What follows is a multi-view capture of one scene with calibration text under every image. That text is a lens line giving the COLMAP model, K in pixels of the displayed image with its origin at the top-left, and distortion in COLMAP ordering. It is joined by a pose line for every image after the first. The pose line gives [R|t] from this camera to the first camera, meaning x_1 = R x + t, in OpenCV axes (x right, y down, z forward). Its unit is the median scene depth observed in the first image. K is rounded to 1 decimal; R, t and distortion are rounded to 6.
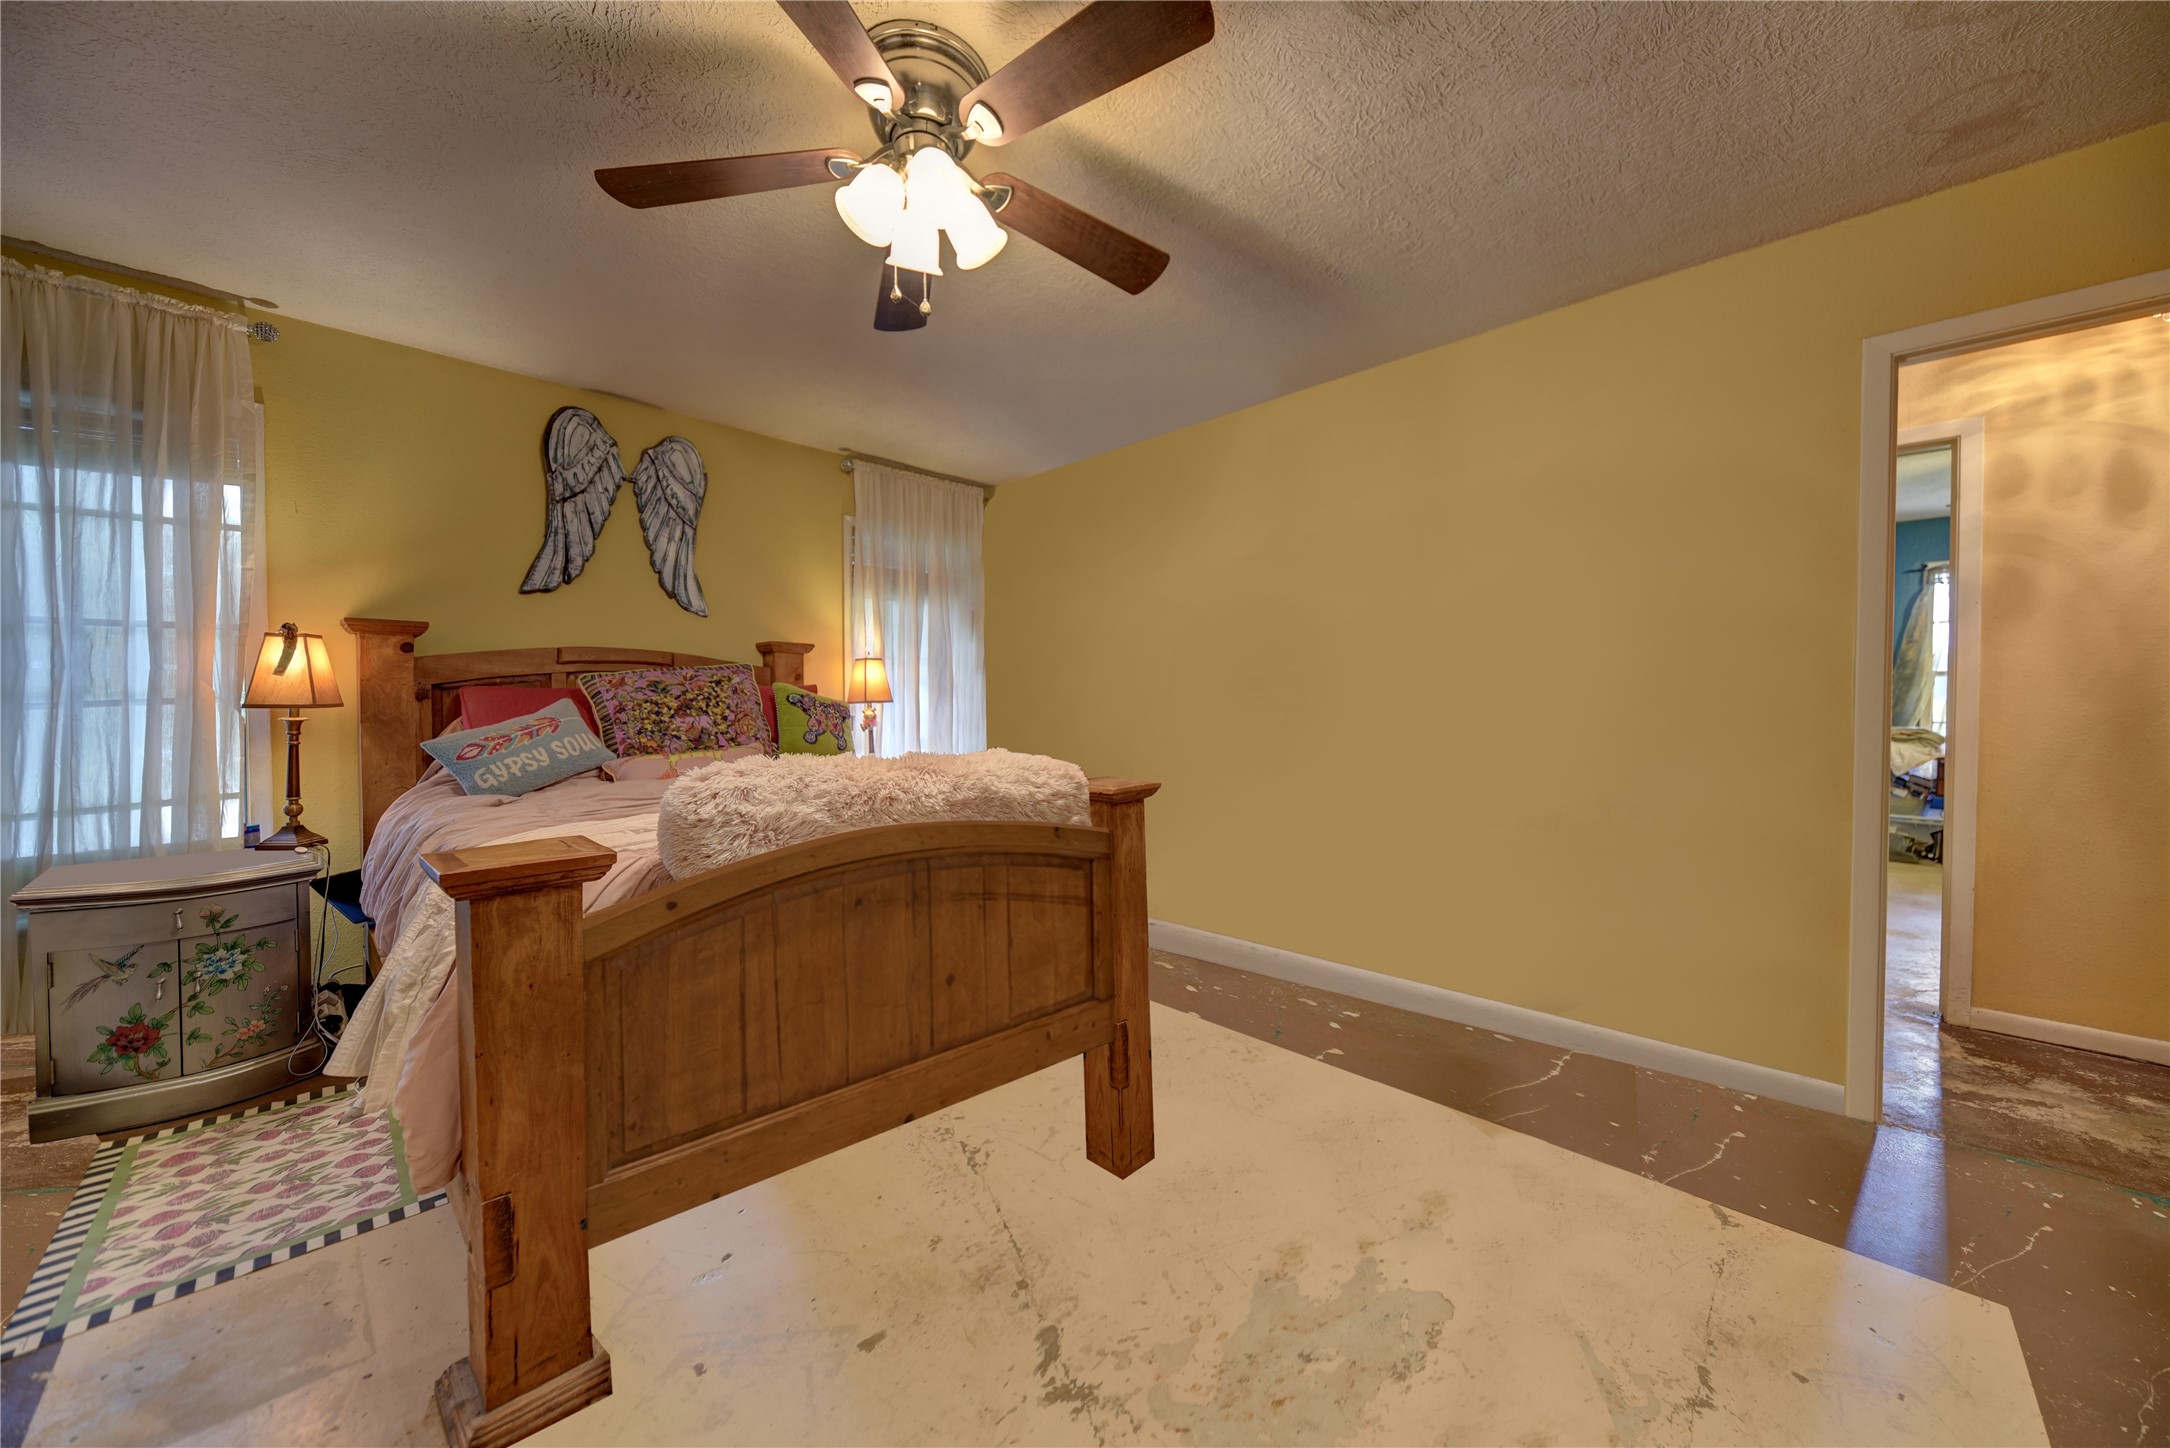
lens RADIAL K [[754.4, 0, 1112.7], [0, 754.4, 711.3], [0, 0, 1]] dist [0.002317, -0.002895]
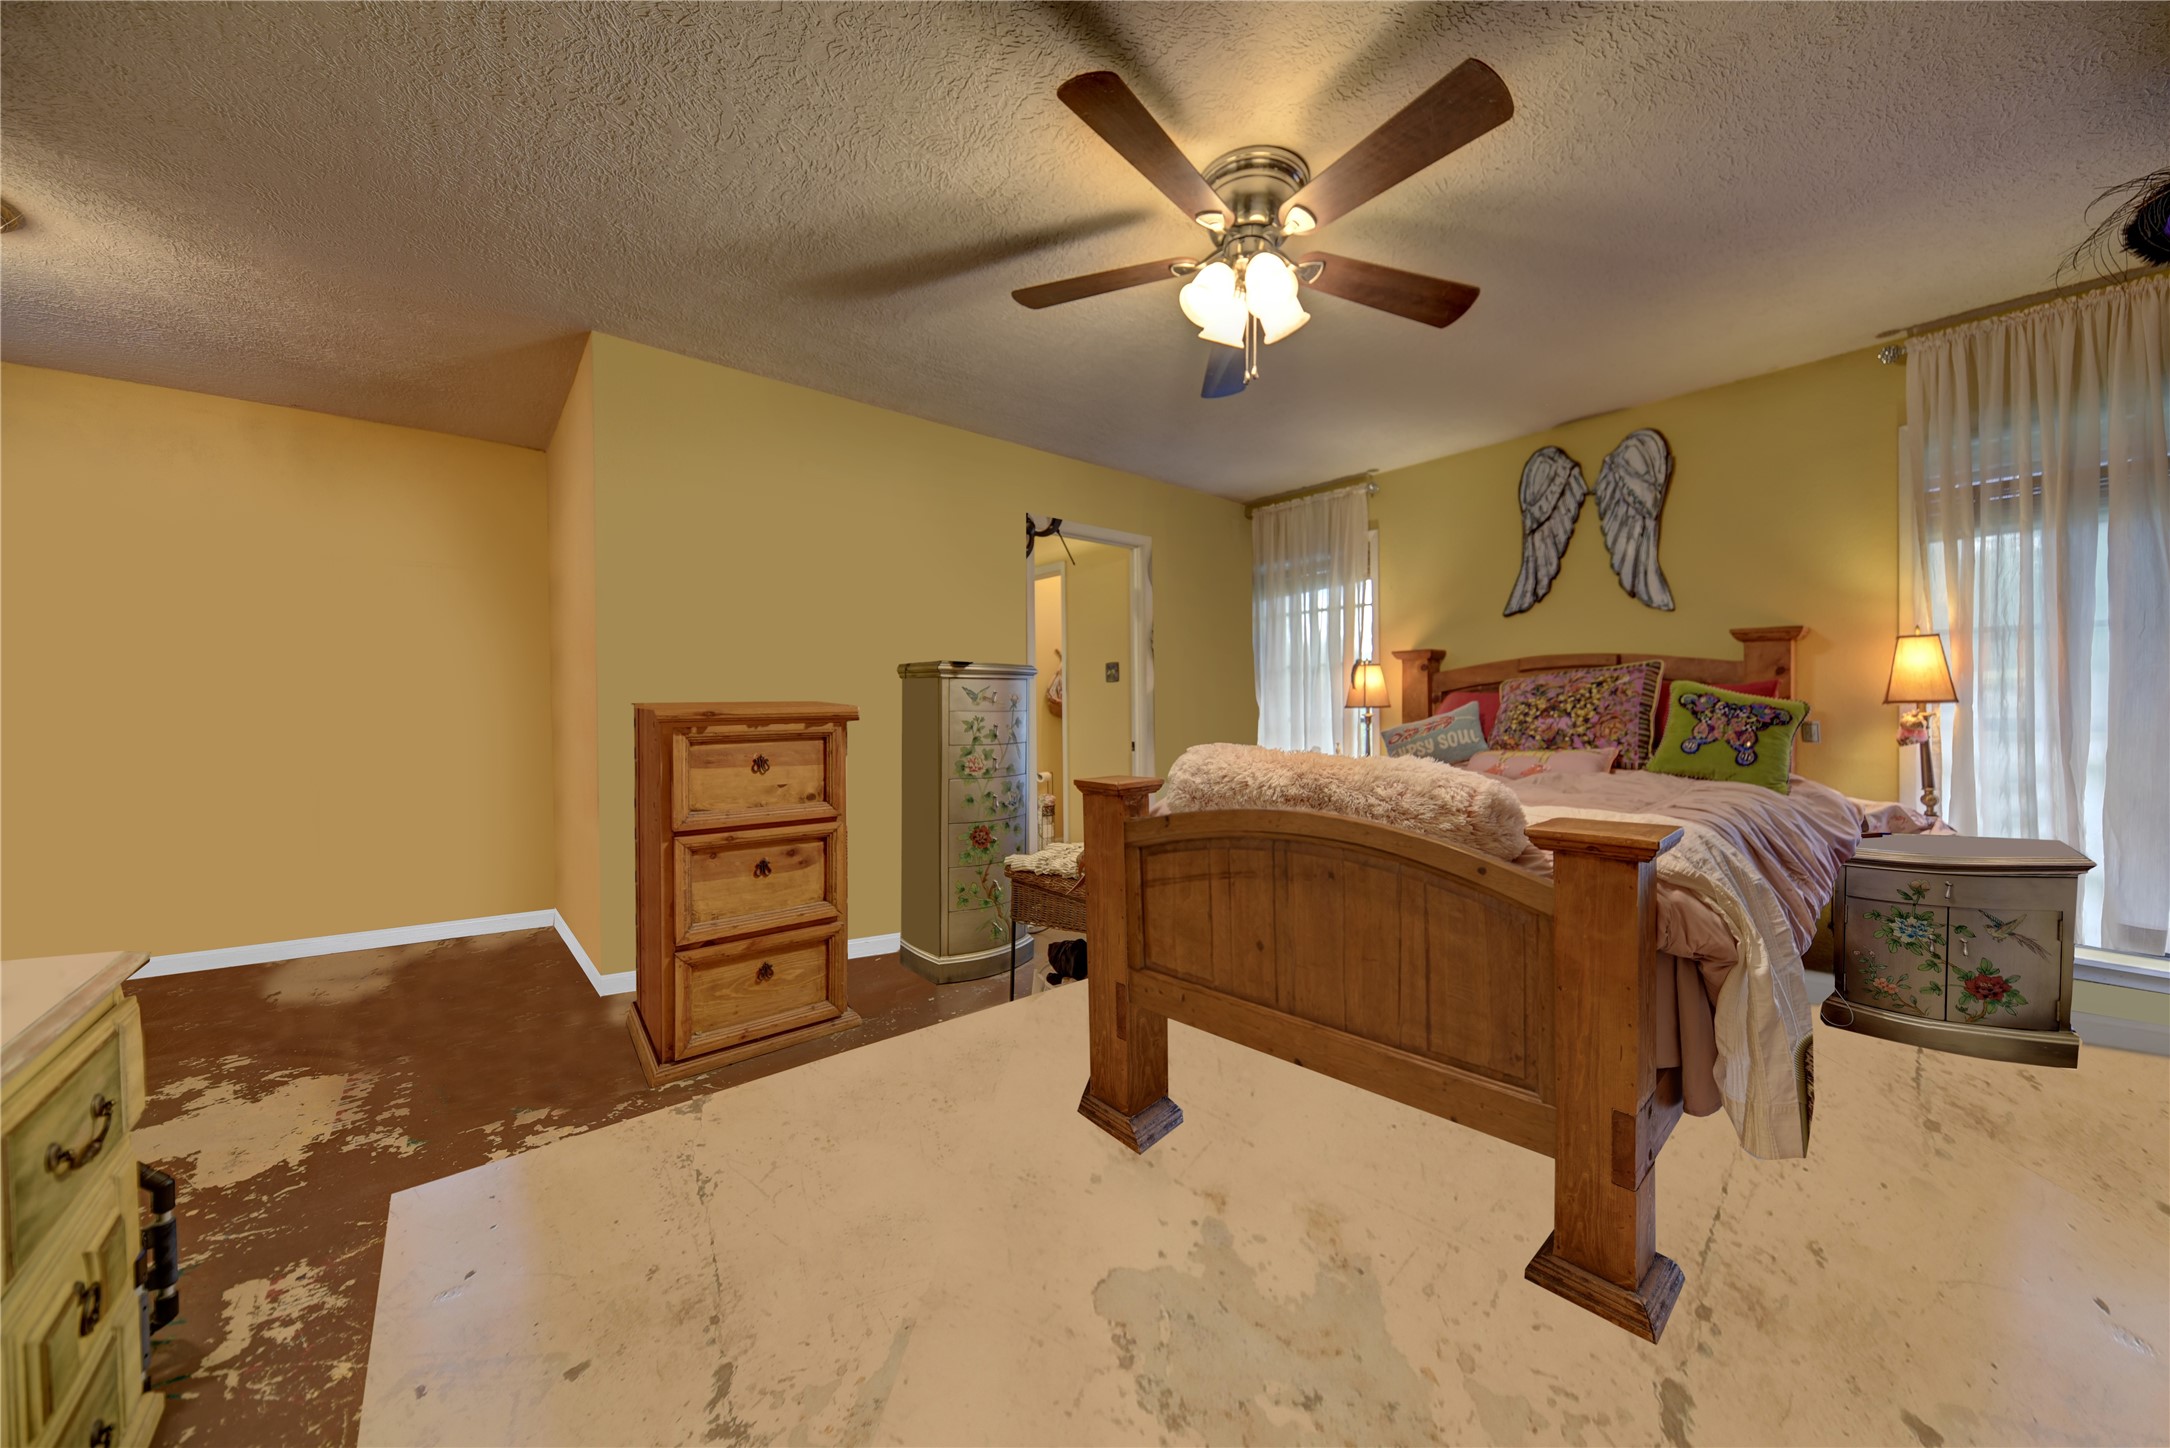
lens RADIAL K [[754.4, 0, 1112.7], [0, 754.4, 711.3], [0, 0, 1]] dist [0.002317, -0.002895]
pose [[-0.102068, 0.007406, -0.994750, 0.497415], [-0.006934, 0.999943, 0.008156, -0.005920], [0.994753, 0.007730, -0.102011, 0.461839]]
